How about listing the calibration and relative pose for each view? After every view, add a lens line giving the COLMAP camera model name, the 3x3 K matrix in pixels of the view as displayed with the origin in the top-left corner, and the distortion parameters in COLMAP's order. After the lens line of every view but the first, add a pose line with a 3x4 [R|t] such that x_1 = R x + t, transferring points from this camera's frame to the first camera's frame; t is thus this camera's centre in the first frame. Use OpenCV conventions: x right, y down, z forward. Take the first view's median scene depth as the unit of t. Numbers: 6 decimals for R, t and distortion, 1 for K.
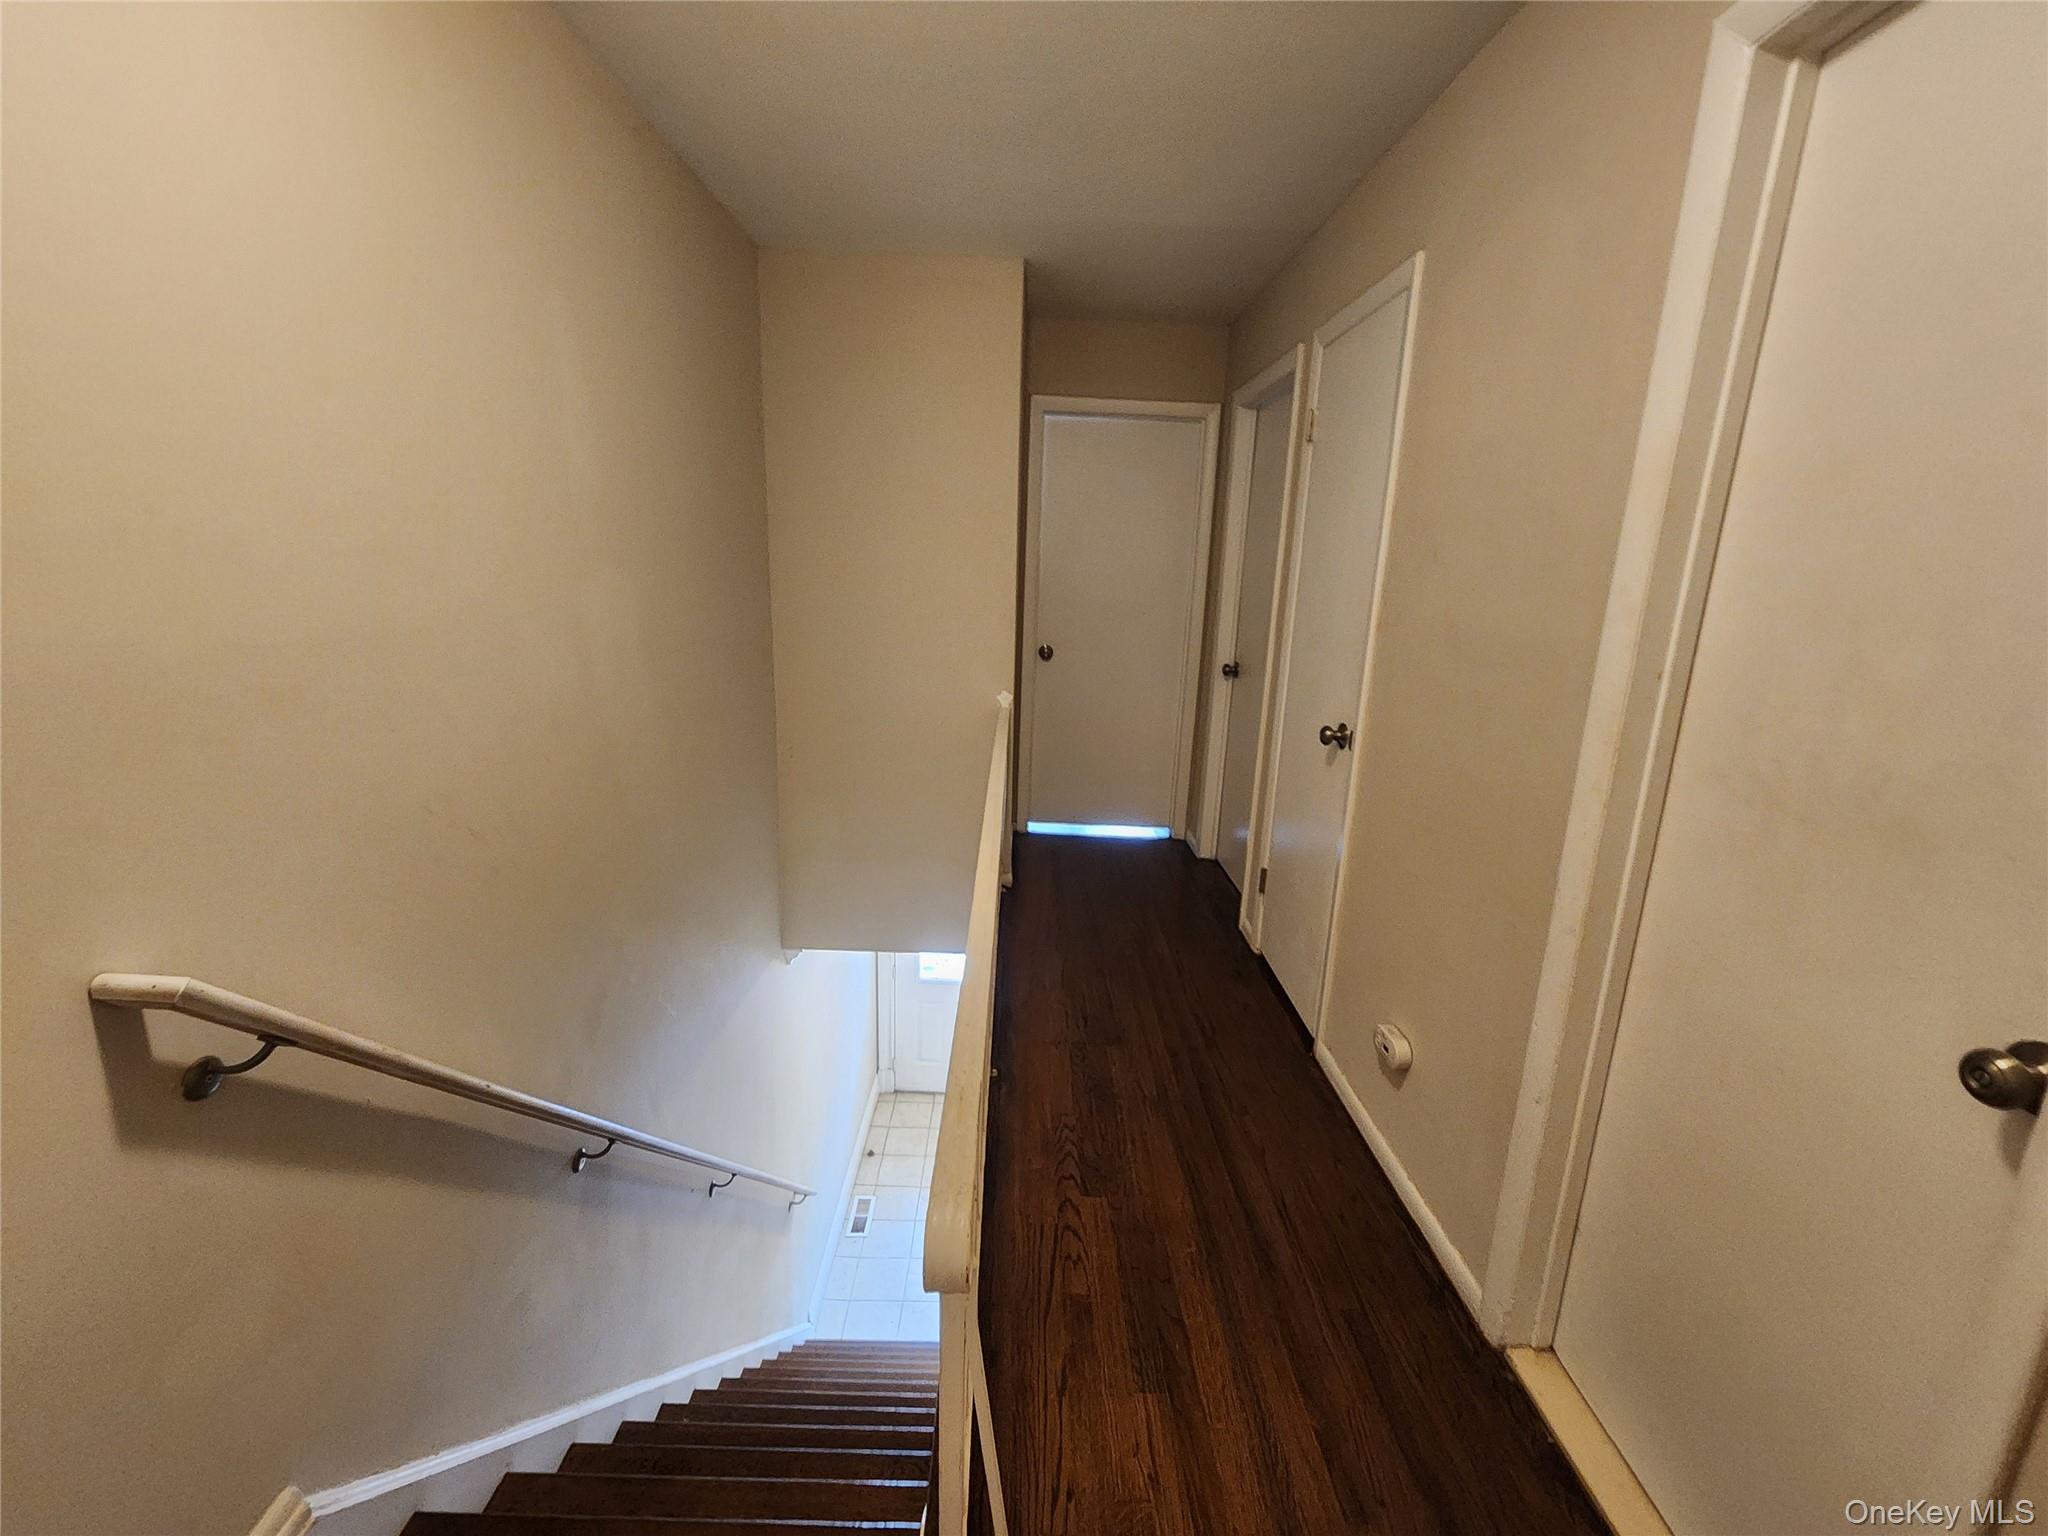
lens RADIAL K [[844.6, 0, 1020.2], [0, 844.6, 758.3], [0, 0, 1]] dist [-0.003797, 0.000653]
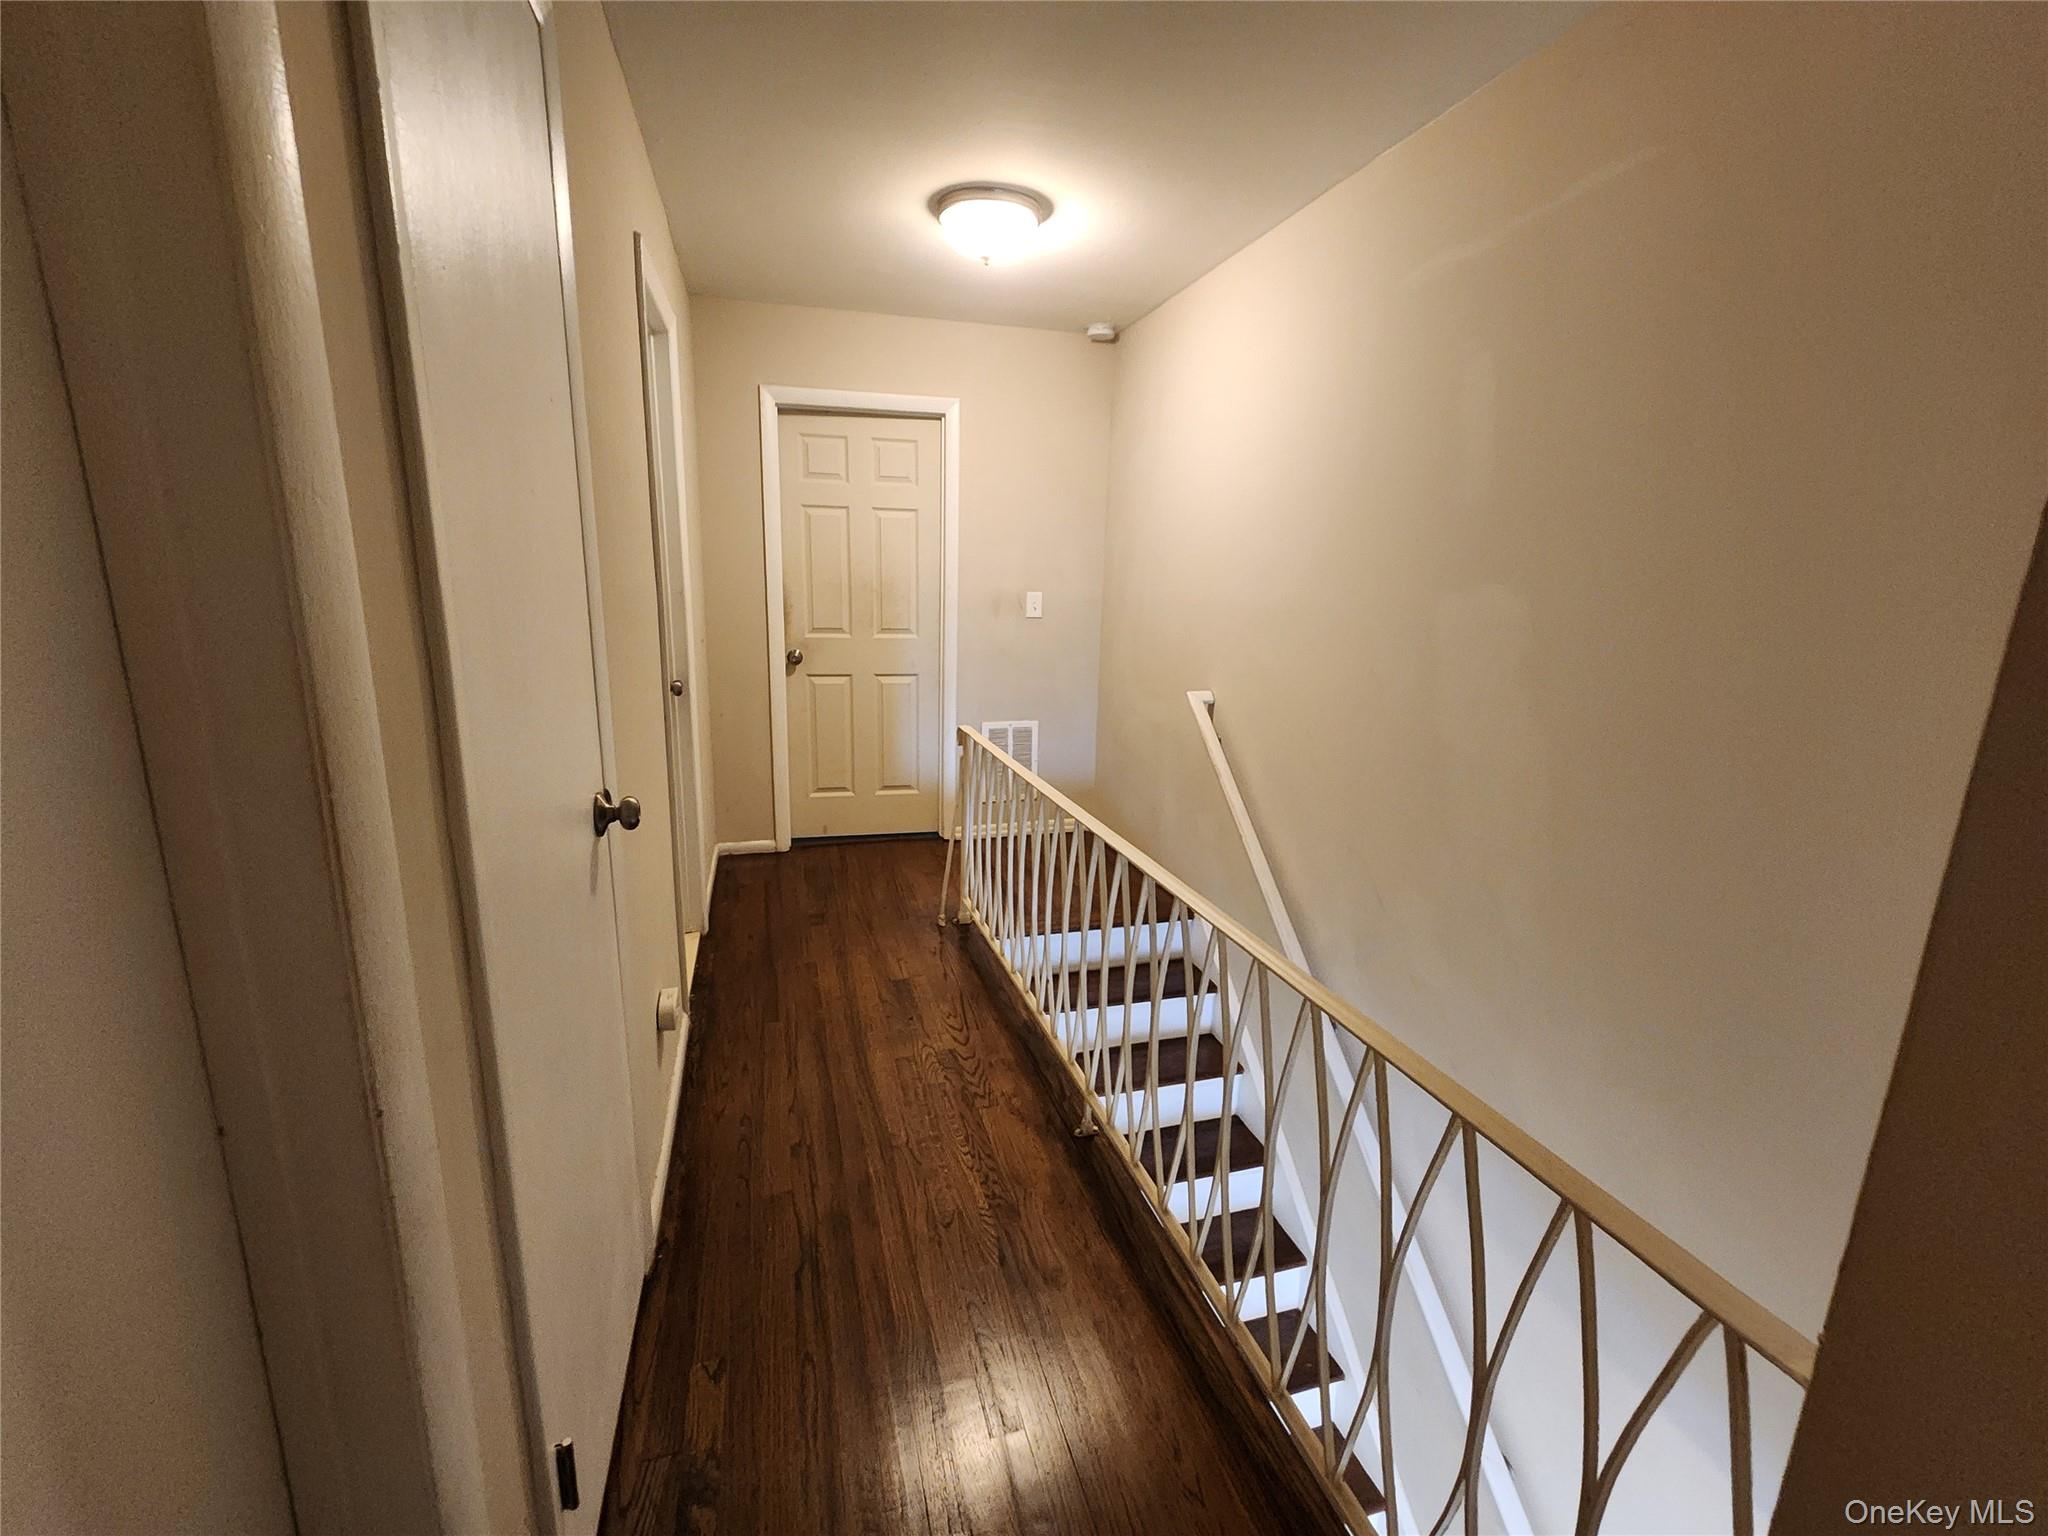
lens RADIAL K [[844.6, 0, 1020.2], [0, 844.6, 758.3], [0, 0, 1]] dist [-0.003797, 0.000653]
pose [[-0.957412, 0.006789, -0.288647, 0.340819], [-0.114904, 0.908186, 0.402486, -0.401538], [0.264877, 0.418511, -0.868728, 1.940541]]
